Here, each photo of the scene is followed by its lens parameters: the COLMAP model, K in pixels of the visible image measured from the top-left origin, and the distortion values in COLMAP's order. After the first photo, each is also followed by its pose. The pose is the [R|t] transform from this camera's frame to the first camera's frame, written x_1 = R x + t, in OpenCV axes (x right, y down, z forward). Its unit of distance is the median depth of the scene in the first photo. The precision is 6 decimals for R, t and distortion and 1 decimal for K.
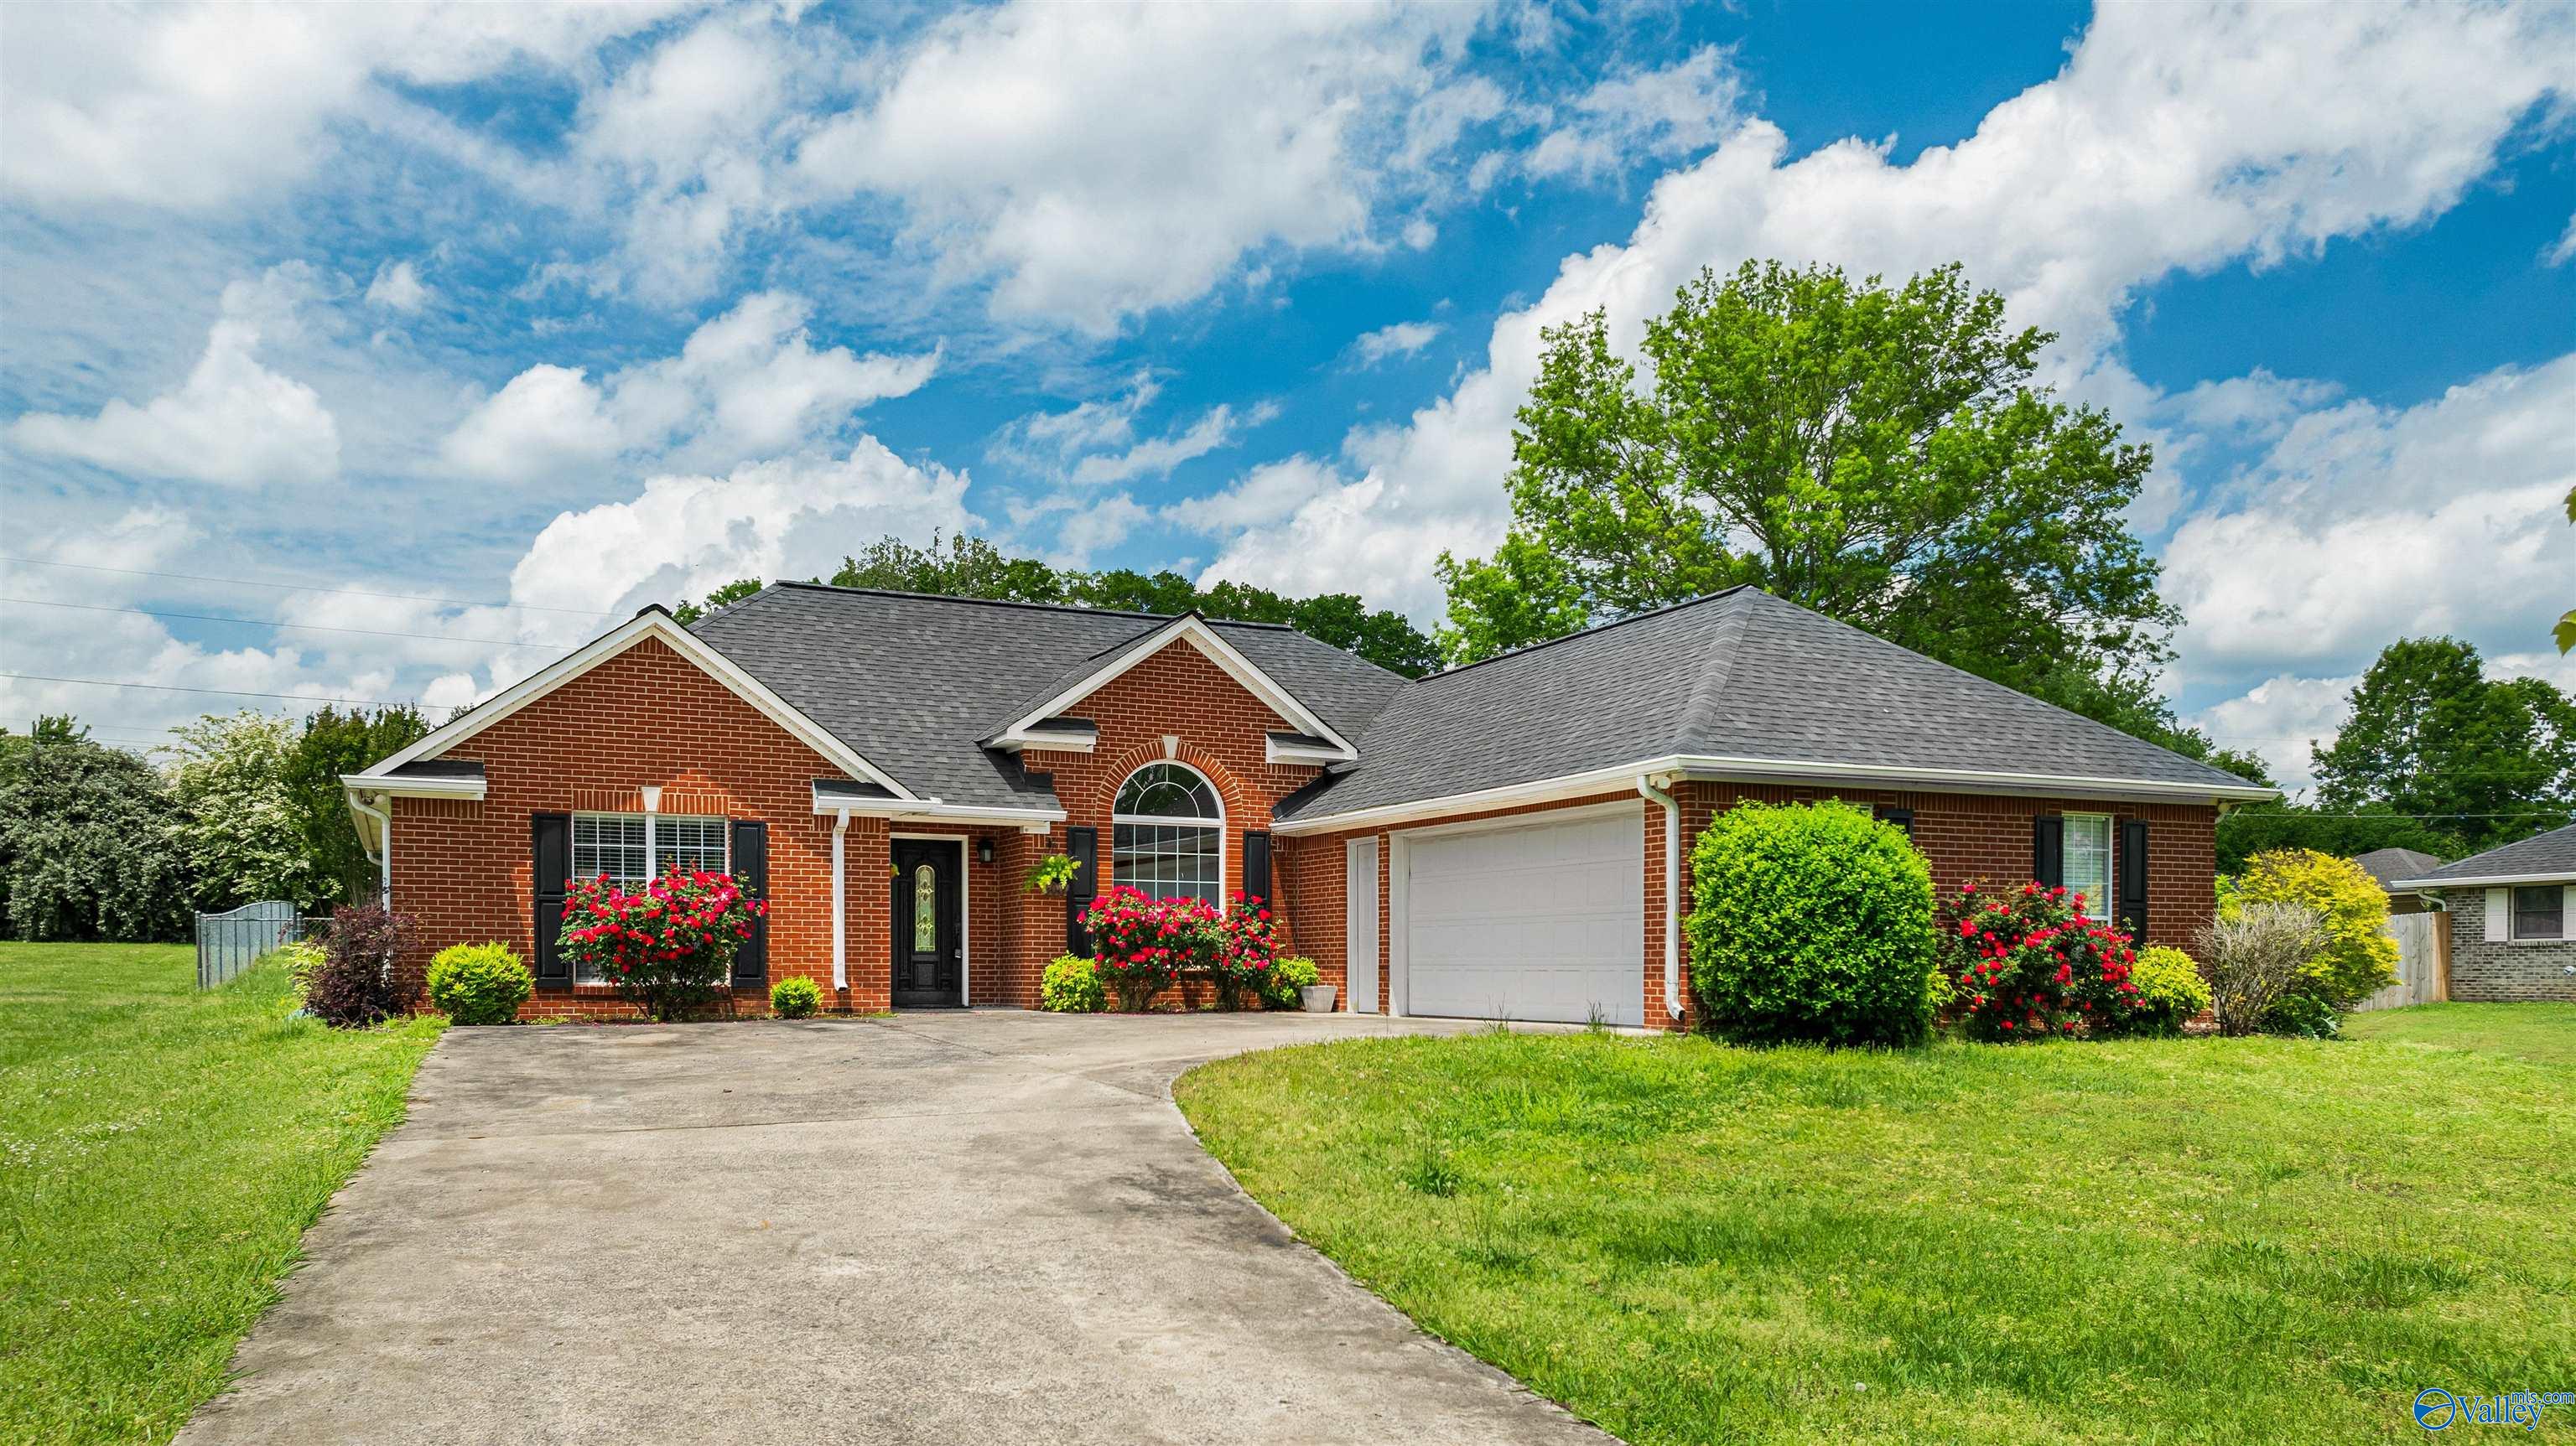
lens RADIAL K [[1830.5, 0, 1253.8], [0, 1830.5, 995.3], [0, 0, 1]] dist [-0.016718, 0.006363]
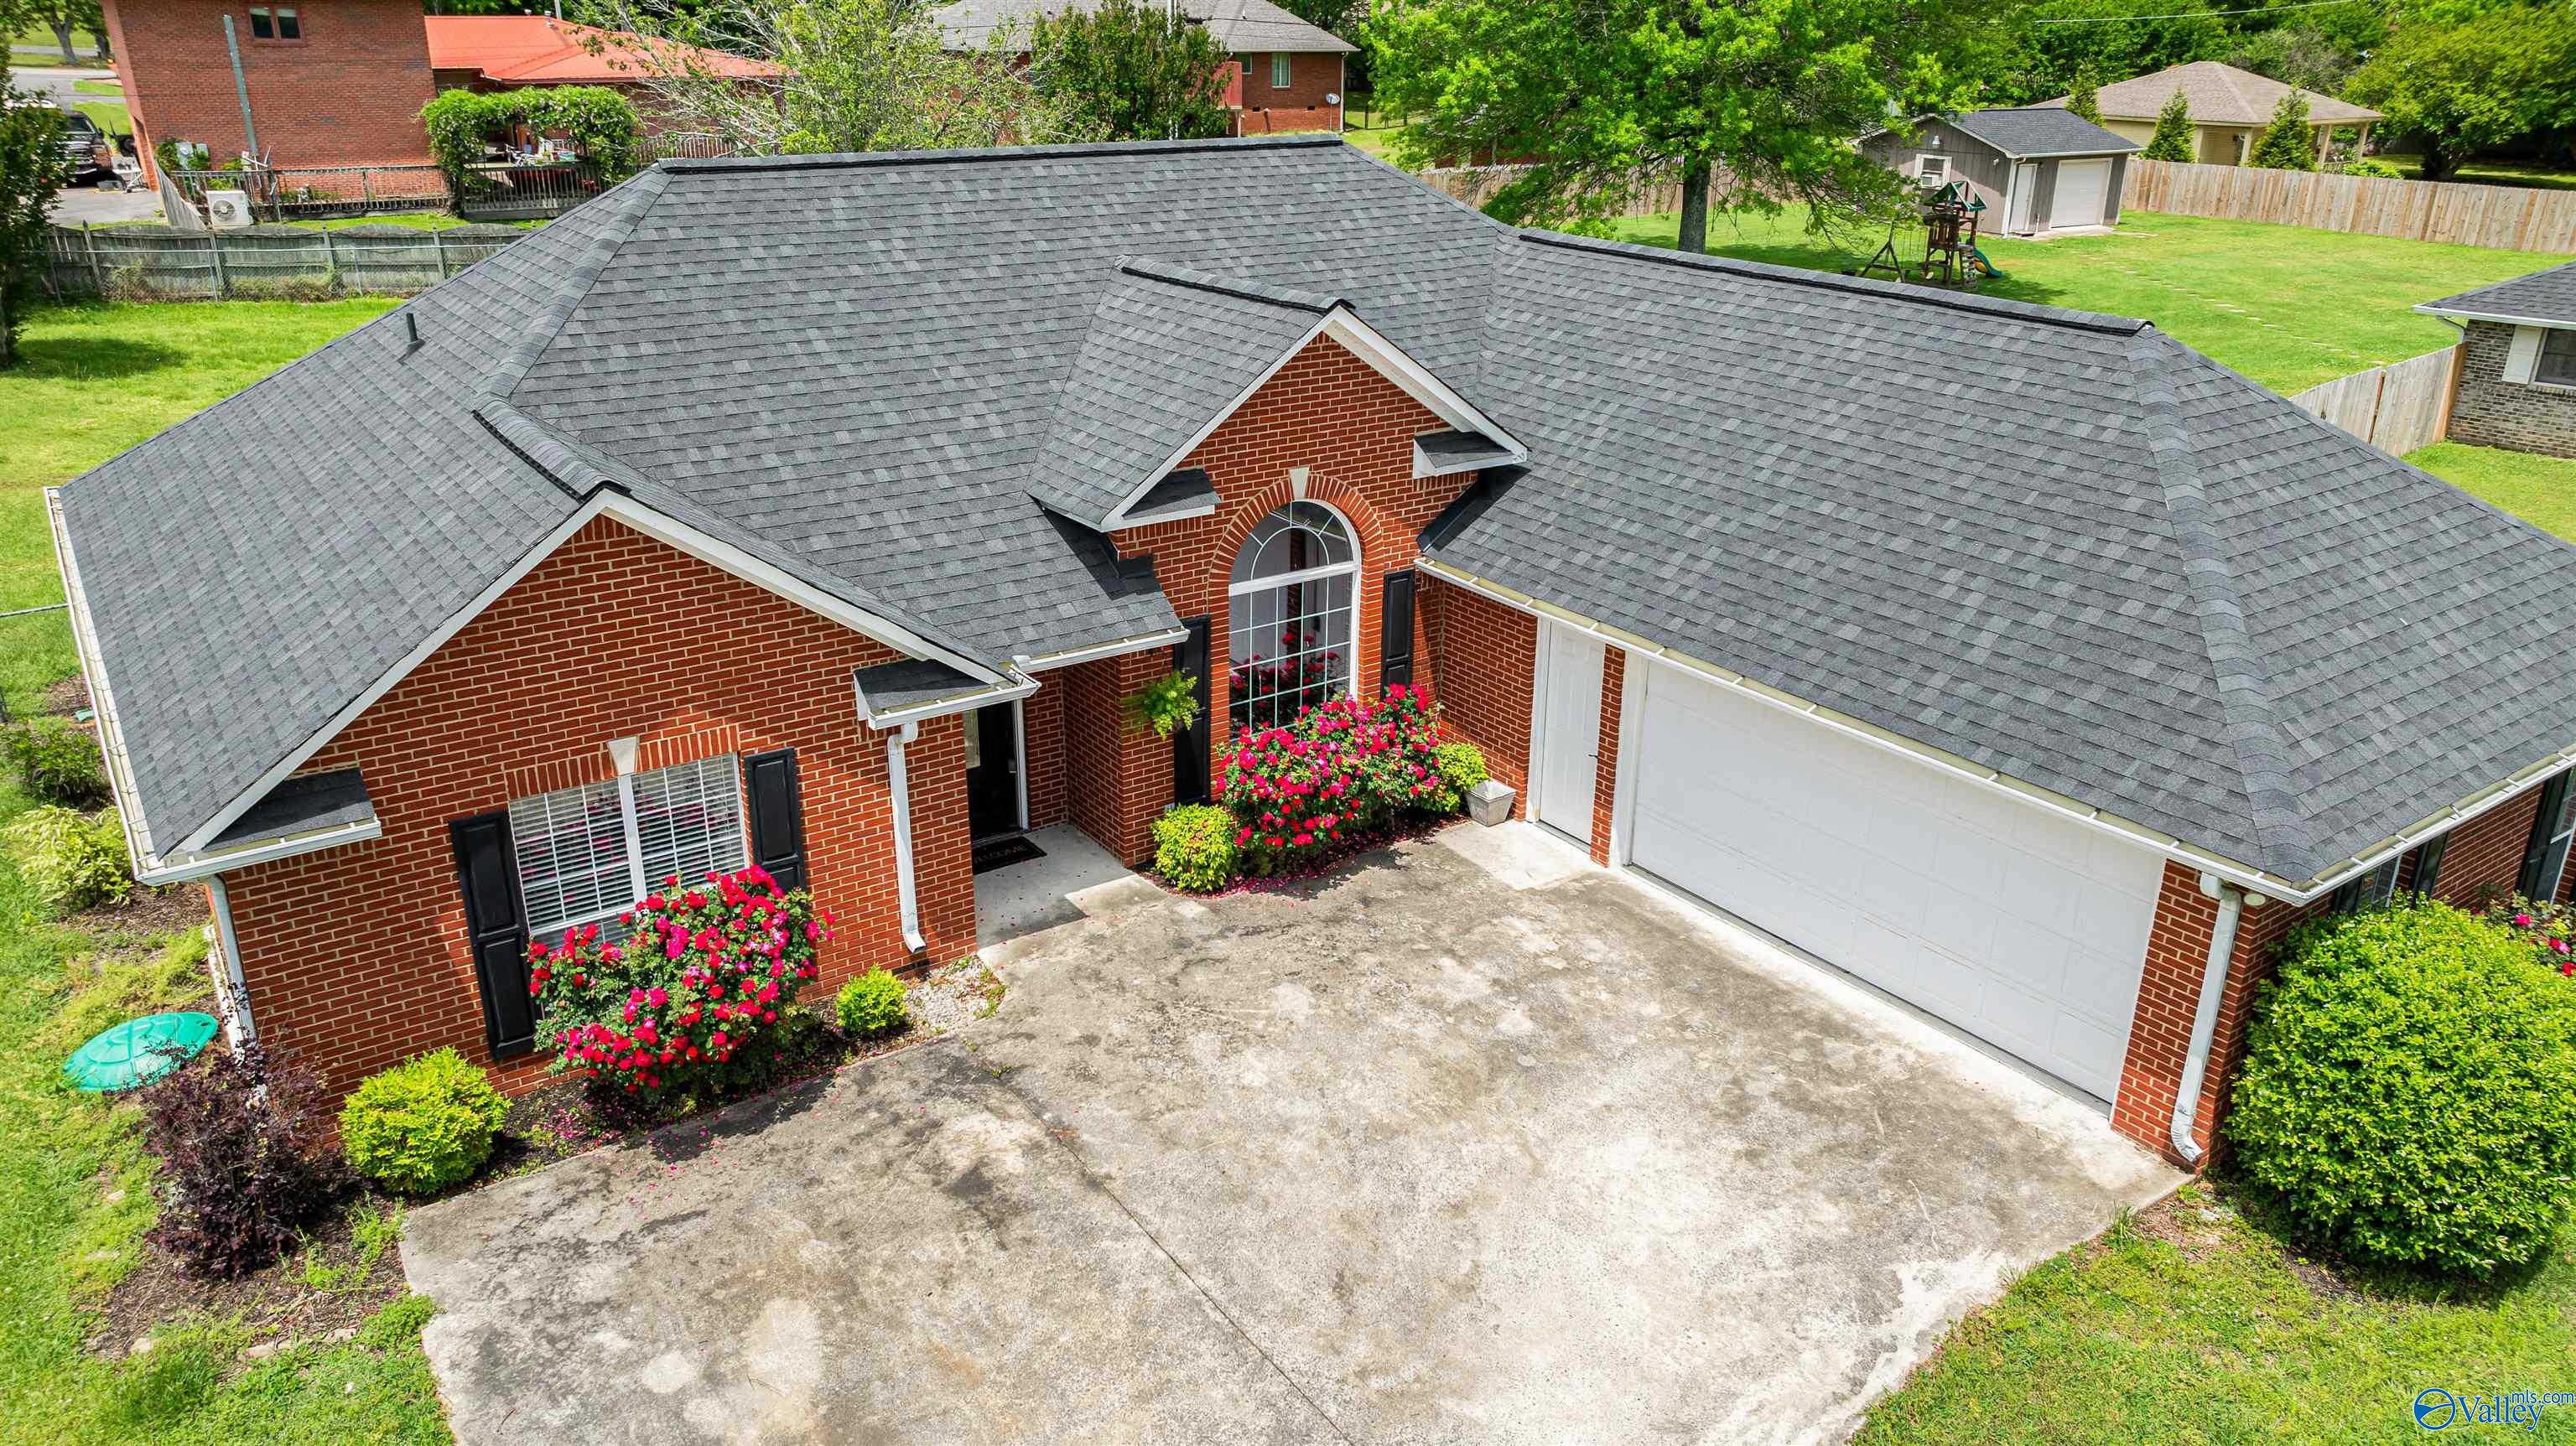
lens RADIAL K [[1830.5, 0, 1297.0], [0, 1830.5, 706.1], [0, 0, 1]] dist [-0.016718, 0.006363]
pose [[0.982026, -0.058831, 0.179345, -0.186240], [-0.005458, 0.940935, 0.338543, -0.306876], [-0.188668, -0.333436, 0.923701, 0.319669]]
